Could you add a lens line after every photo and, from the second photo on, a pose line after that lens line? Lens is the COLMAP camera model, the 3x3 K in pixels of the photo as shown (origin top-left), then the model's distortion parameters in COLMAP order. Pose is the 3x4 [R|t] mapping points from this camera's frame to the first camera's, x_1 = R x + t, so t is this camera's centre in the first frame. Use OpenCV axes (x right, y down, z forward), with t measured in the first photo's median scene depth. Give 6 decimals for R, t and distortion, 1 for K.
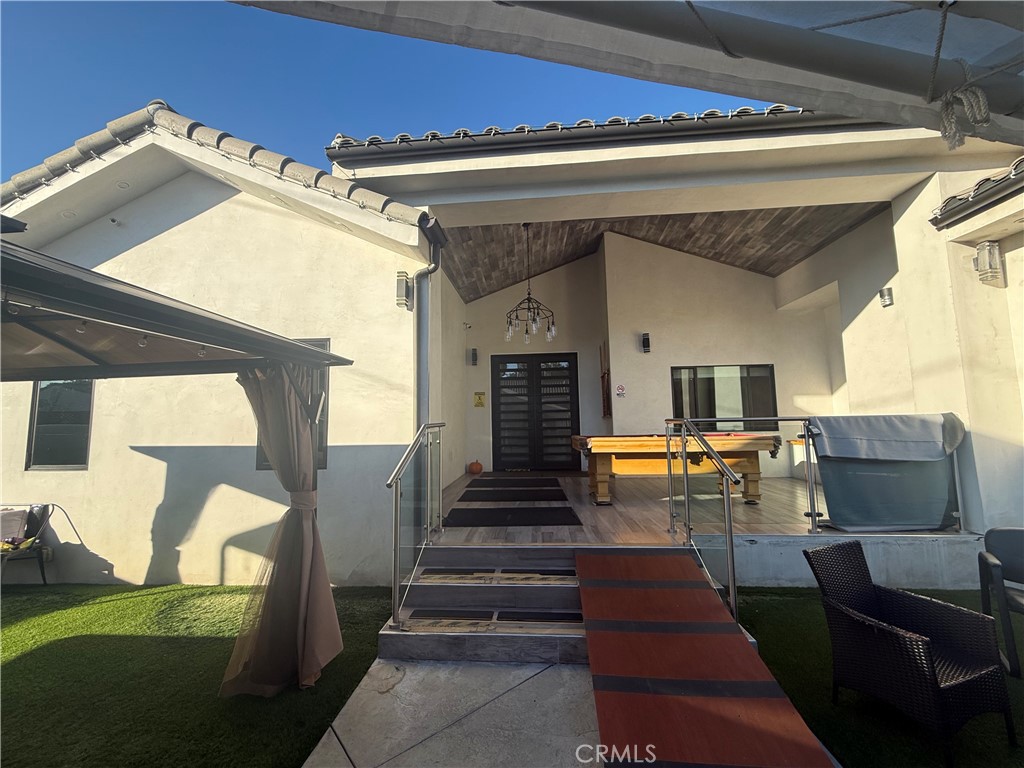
lens RADIAL K [[407.6, 0, 511.6], [0, 407.6, 384.2], [0, 0, 1]] dist [-0.008266, -0.000403]
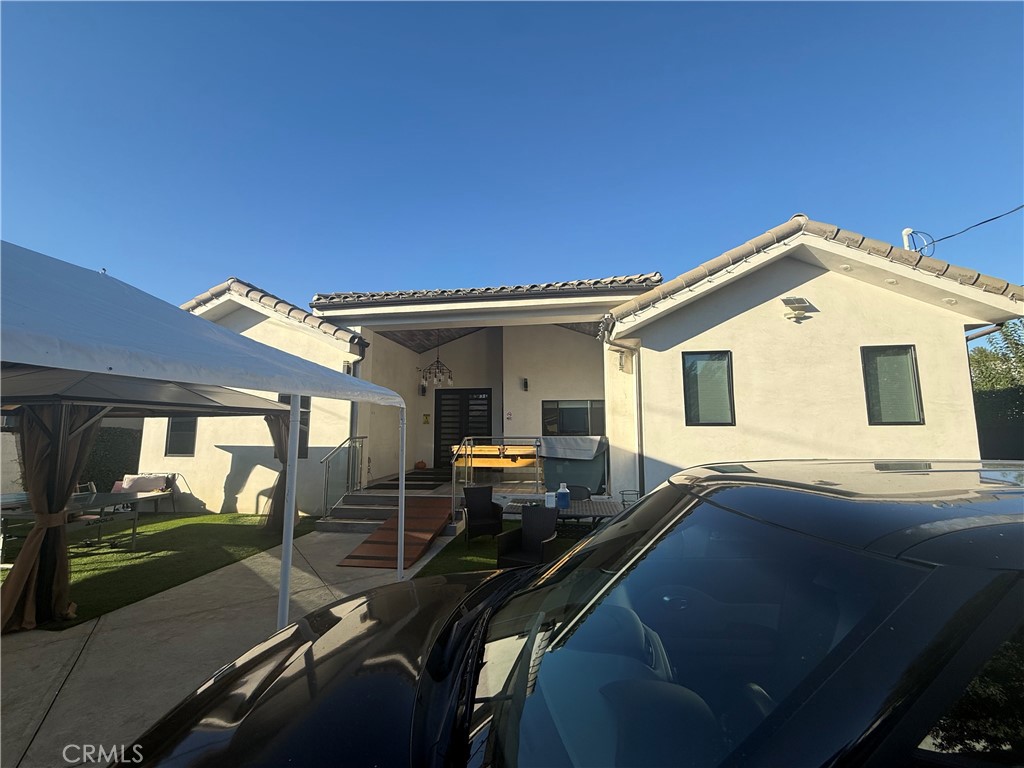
lens RADIAL K [[407.6, 0, 512.0], [0, 407.6, 382.6], [0, 0, 1]] dist [-0.008266, -0.000403]
pose [[0.997564, 0.006857, -0.069419, 0.698609], [-0.008721, 0.999609, -0.026570, -0.122840], [0.069209, 0.027111, 0.997234, -0.958327]]
